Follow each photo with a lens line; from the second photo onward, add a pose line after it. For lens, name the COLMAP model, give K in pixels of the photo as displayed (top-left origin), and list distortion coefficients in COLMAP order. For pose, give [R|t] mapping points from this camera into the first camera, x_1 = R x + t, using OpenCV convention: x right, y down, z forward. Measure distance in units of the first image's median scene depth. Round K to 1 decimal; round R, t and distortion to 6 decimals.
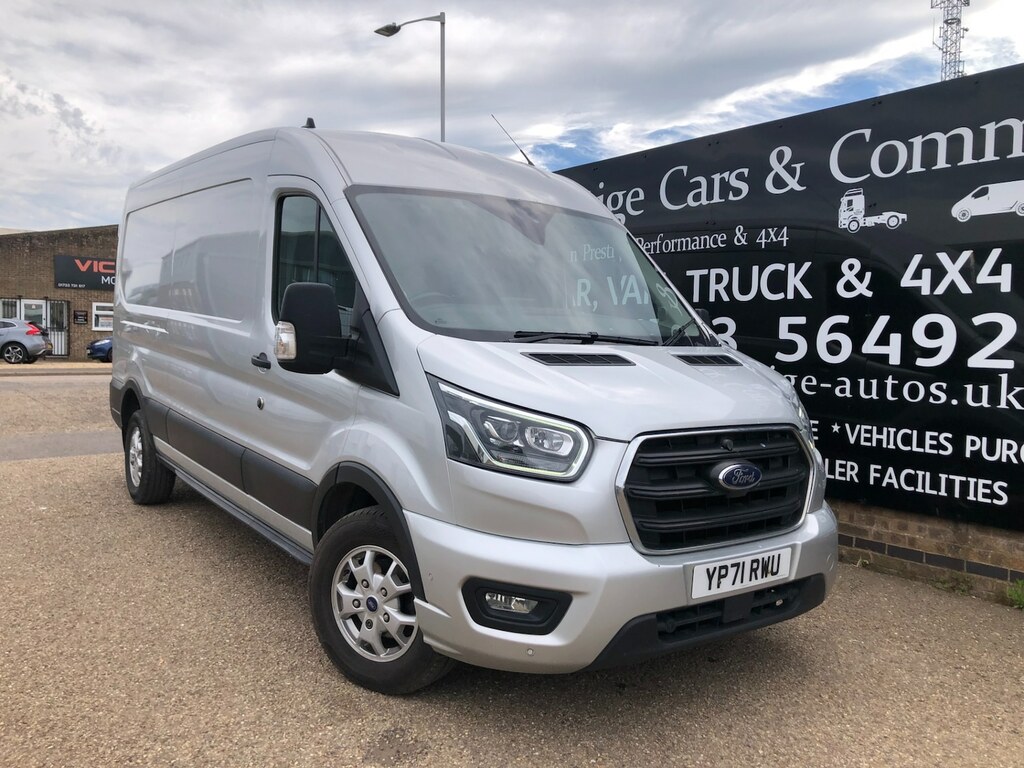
lens RADIAL K [[840.9, 0, 515.0], [0, 840.9, 371.1], [0, 0, 1]] dist [-0.006515, 0.054584]
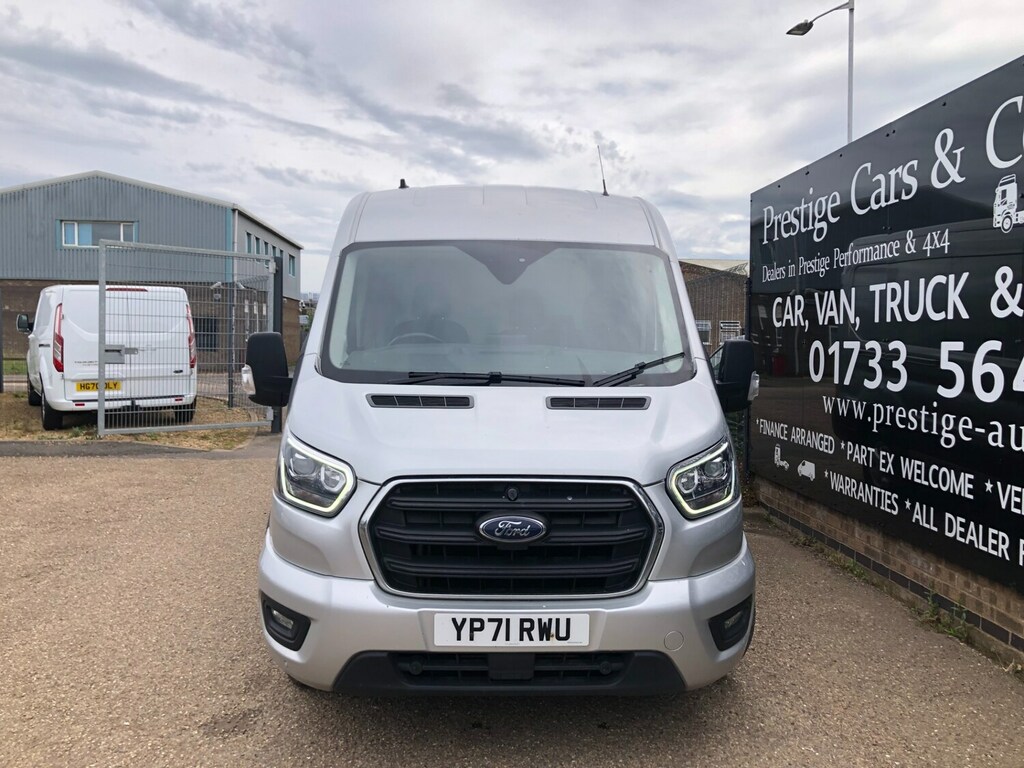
lens RADIAL K [[840.9, 0, 515.0], [0, 840.9, 371.1], [0, 0, 1]] dist [-0.006515, 0.054584]
pose [[0.833678, 0.007885, -0.552194, 0.473449], [-0.013299, 0.999895, -0.005800, -0.029484], [0.552090, 0.012179, 0.833696, 0.118705]]
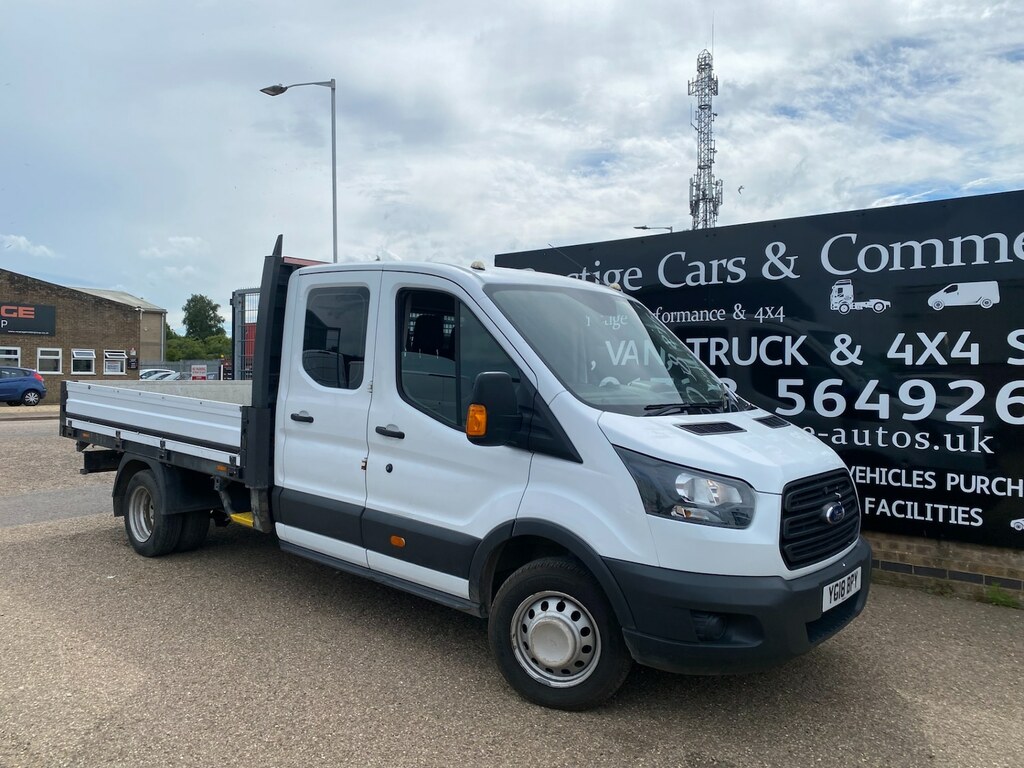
lens RADIAL K [[767.4, 0, 515.5], [0, 767.4, 373.8], [0, 0, 1]] dist [0.012349, -0.012310]
pose [[0.972751, -0.011178, 0.231582, -0.362314], [0.019277, 0.999278, -0.032738, -0.048158], [-0.231049, 0.036310, 0.972264, -0.008080]]
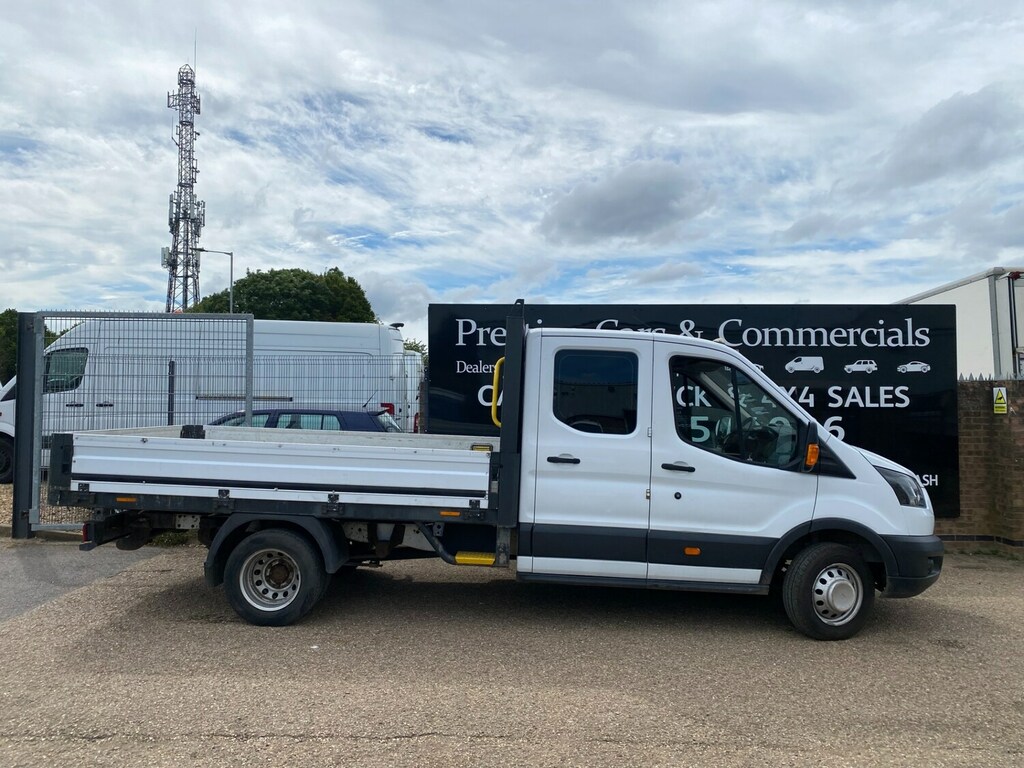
lens RADIAL K [[781.0, 0, 512.0], [0, 781.0, 384.0], [0, 0, 1]] dist [0.032681, -0.004199]
pose [[0.600942, 0.001694, 0.799291, -1.357808], [0.041194, 0.998603, -0.033088, -0.105791], [-0.798231, 0.052810, 0.600032, 0.359789]]
